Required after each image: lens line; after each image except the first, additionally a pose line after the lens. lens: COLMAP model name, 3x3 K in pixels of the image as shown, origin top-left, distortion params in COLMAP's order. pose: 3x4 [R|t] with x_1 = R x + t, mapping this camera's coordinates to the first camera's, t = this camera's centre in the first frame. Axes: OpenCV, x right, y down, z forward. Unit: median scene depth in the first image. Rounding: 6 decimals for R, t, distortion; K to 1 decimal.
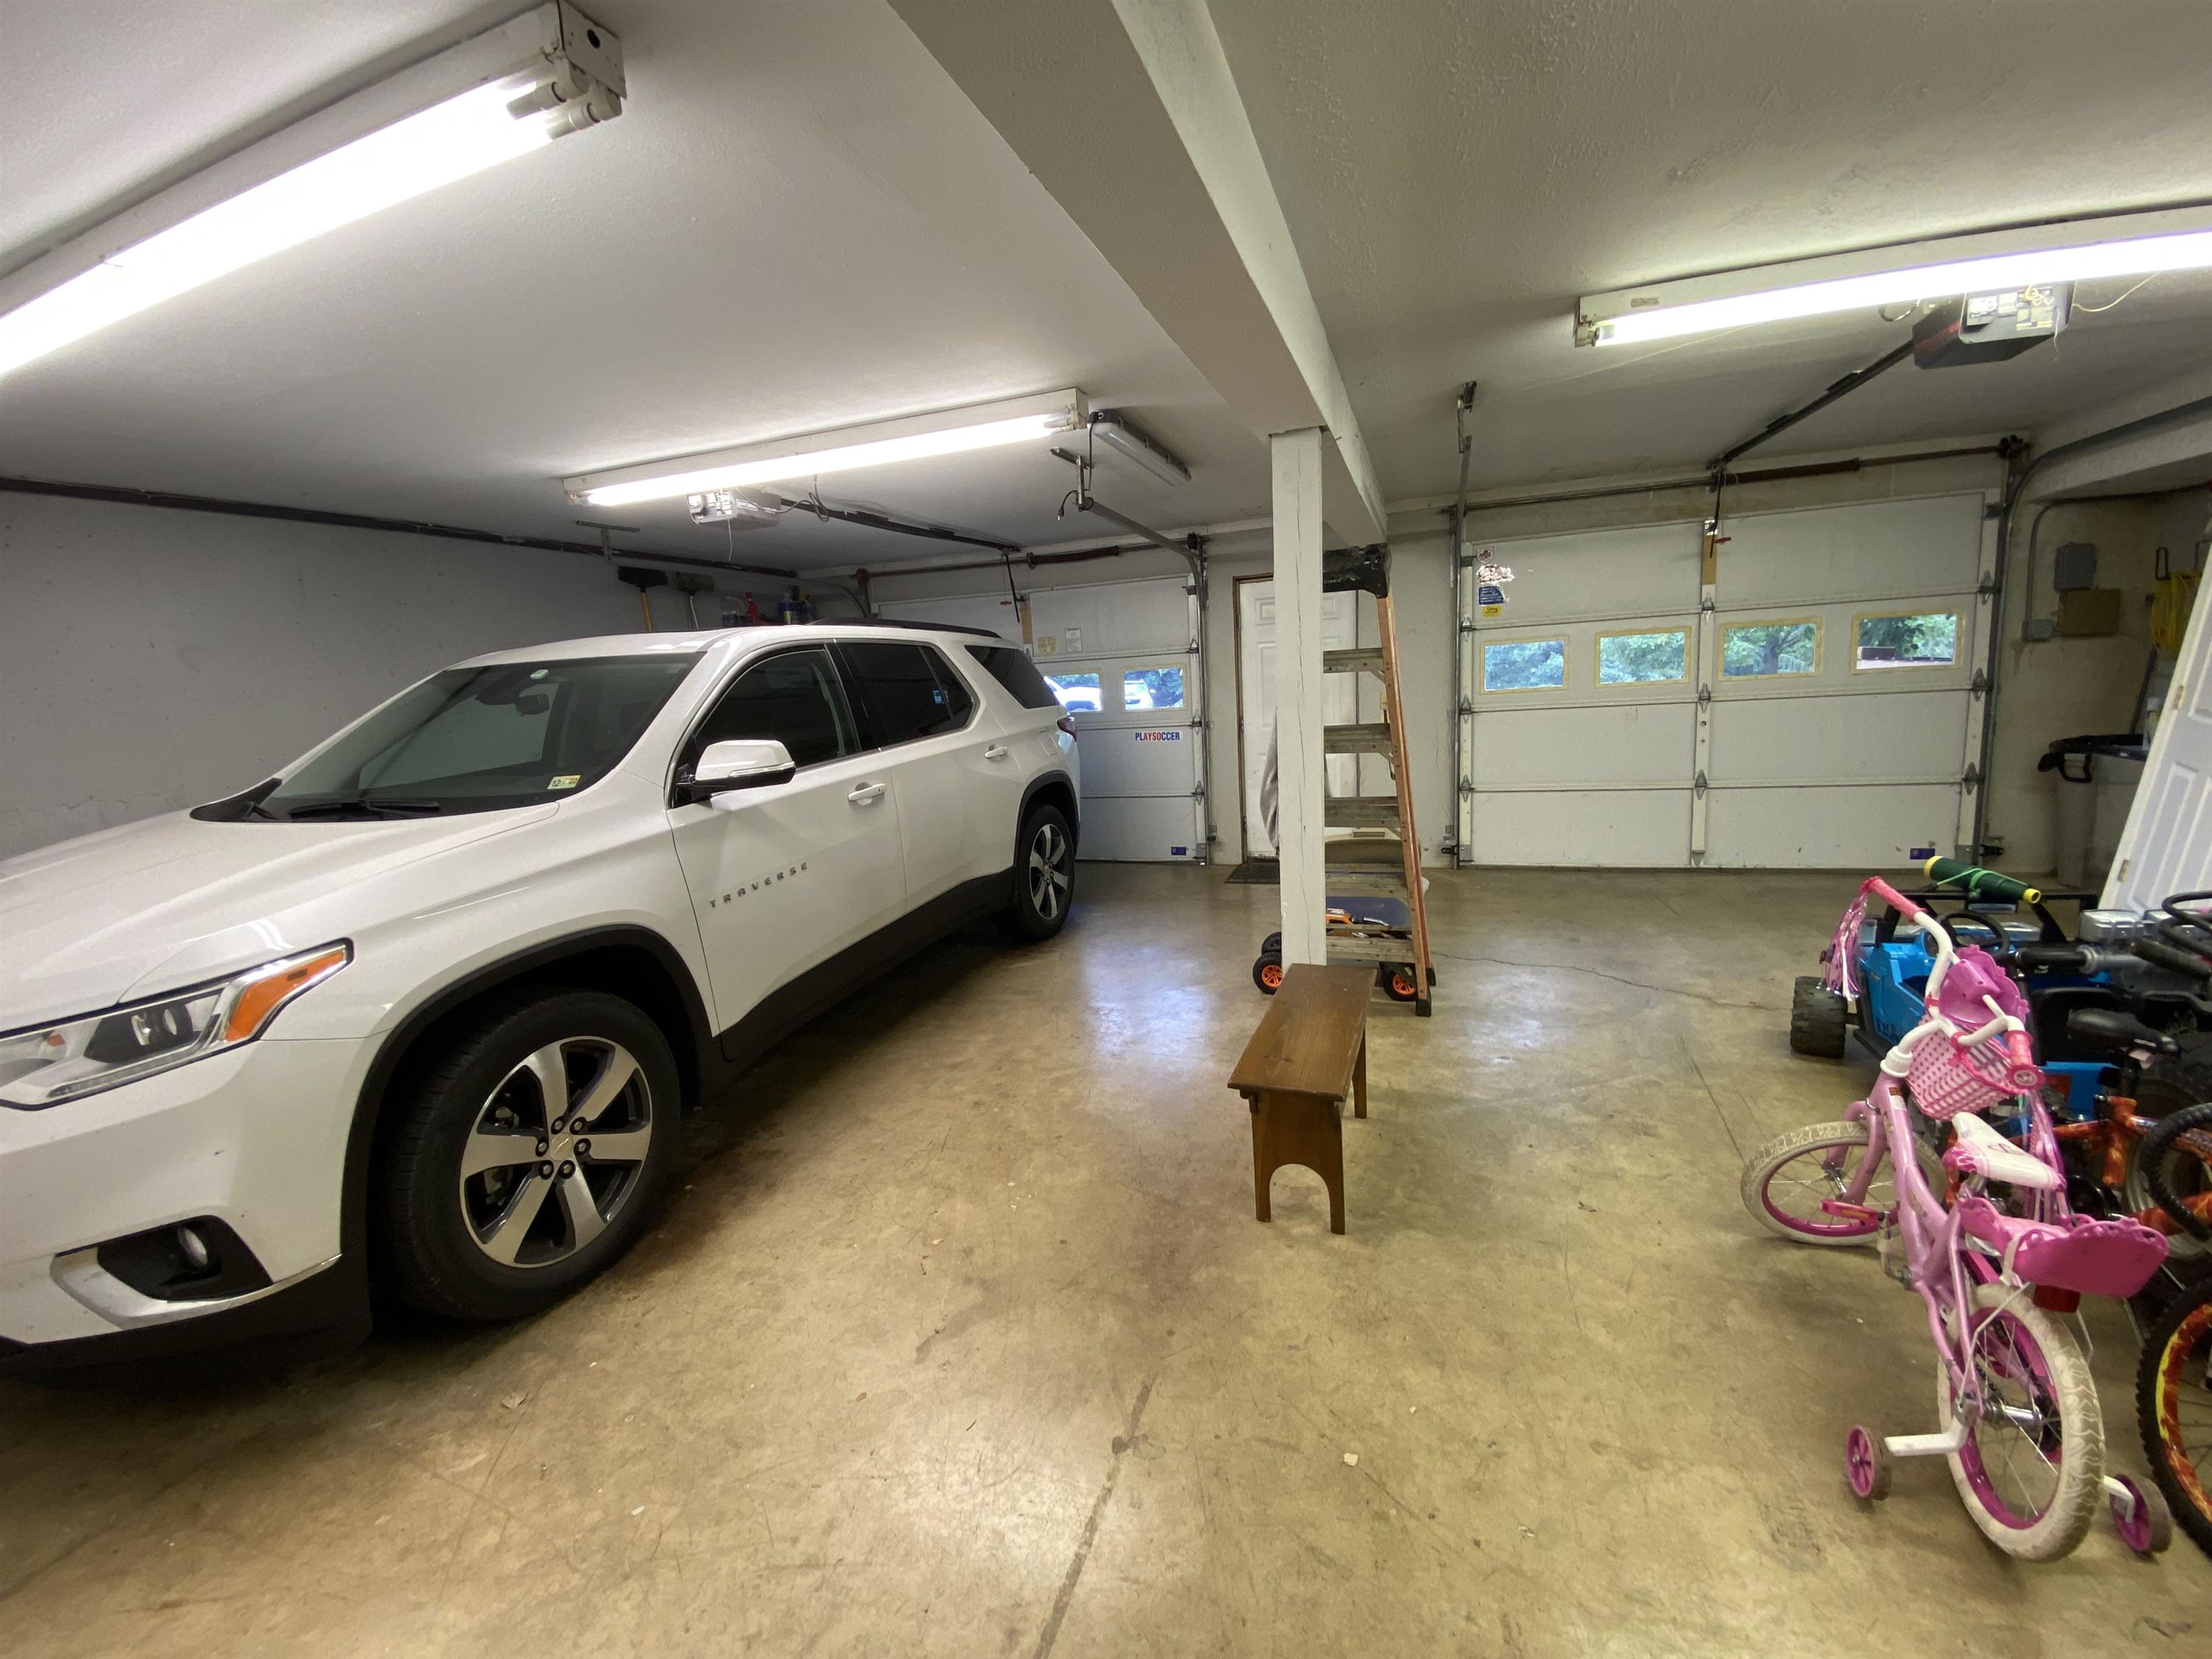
lens RADIAL K [[892.9, 0, 1106.4], [0, 892.9, 826.4], [0, 0, 1]] dist [0.024673, -0.023087]
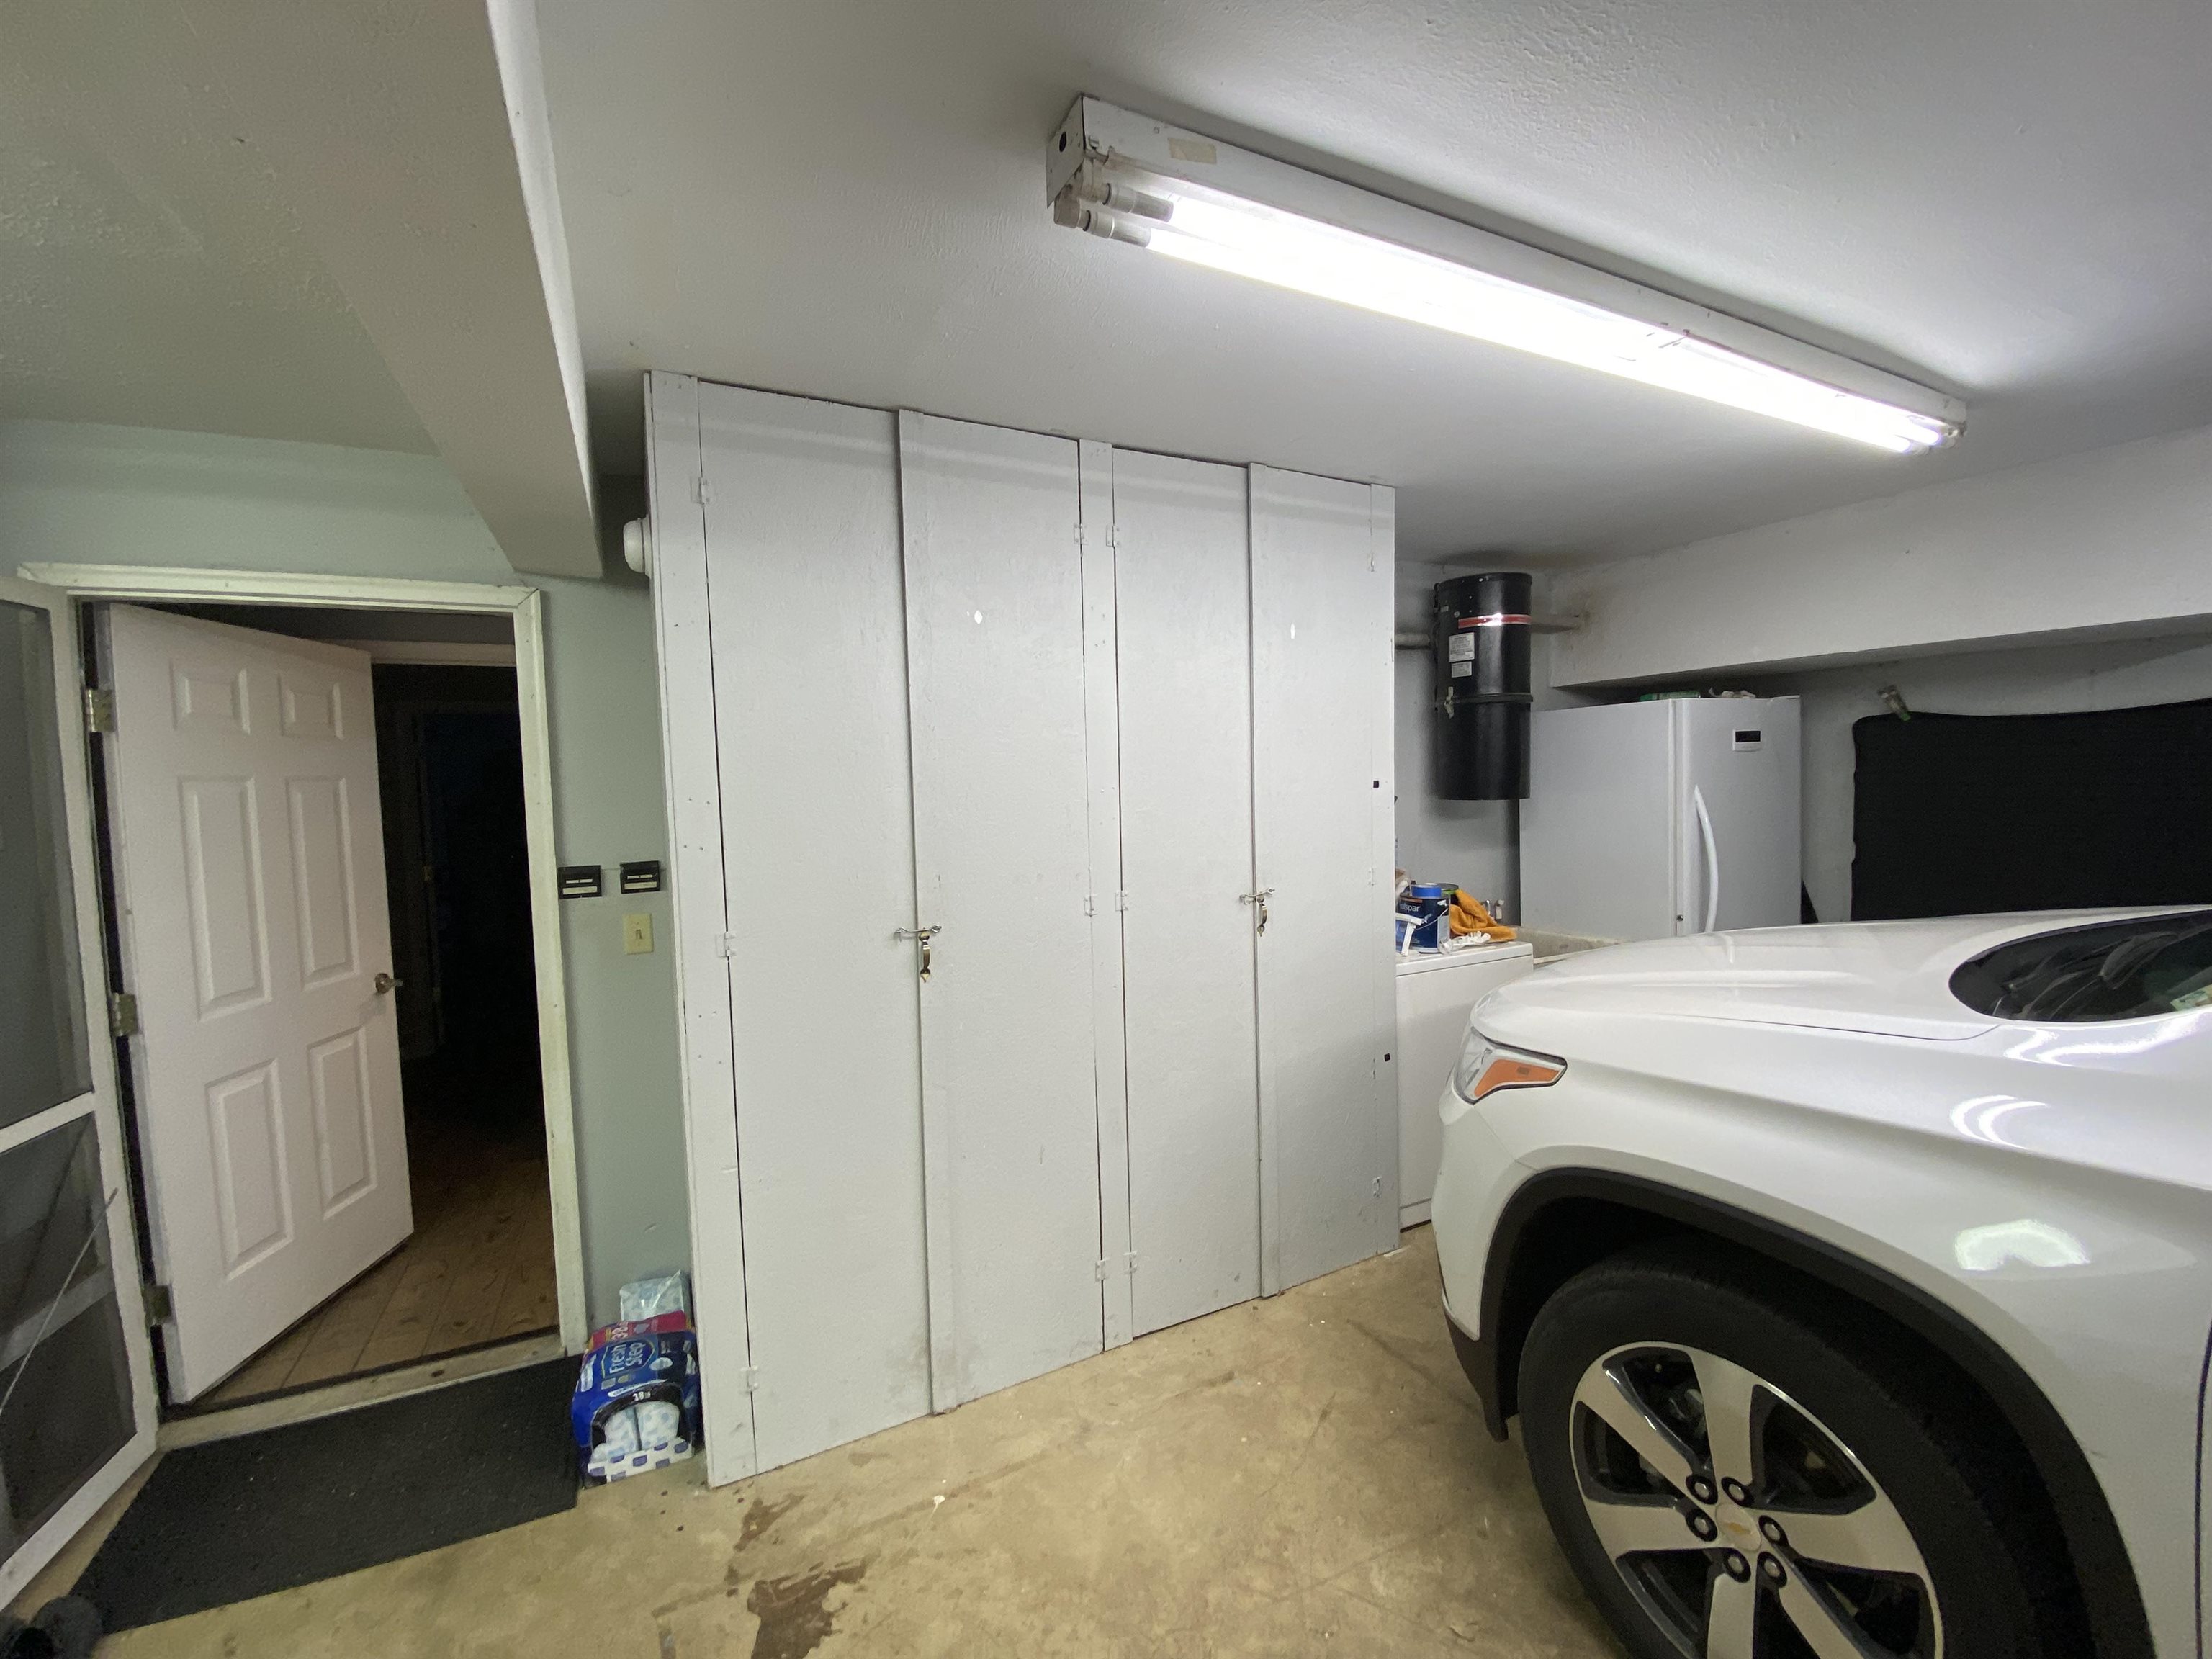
lens RADIAL K [[892.9, 0, 1106.4], [0, 892.9, 826.4], [0, 0, 1]] dist [0.024673, -0.023087]
pose [[-0.691810, 0.110113, -0.713635, 0.087558], [-0.049033, 0.978859, 0.198570, -0.228475], [0.720413, 0.172364, -0.671786, 1.053111]]
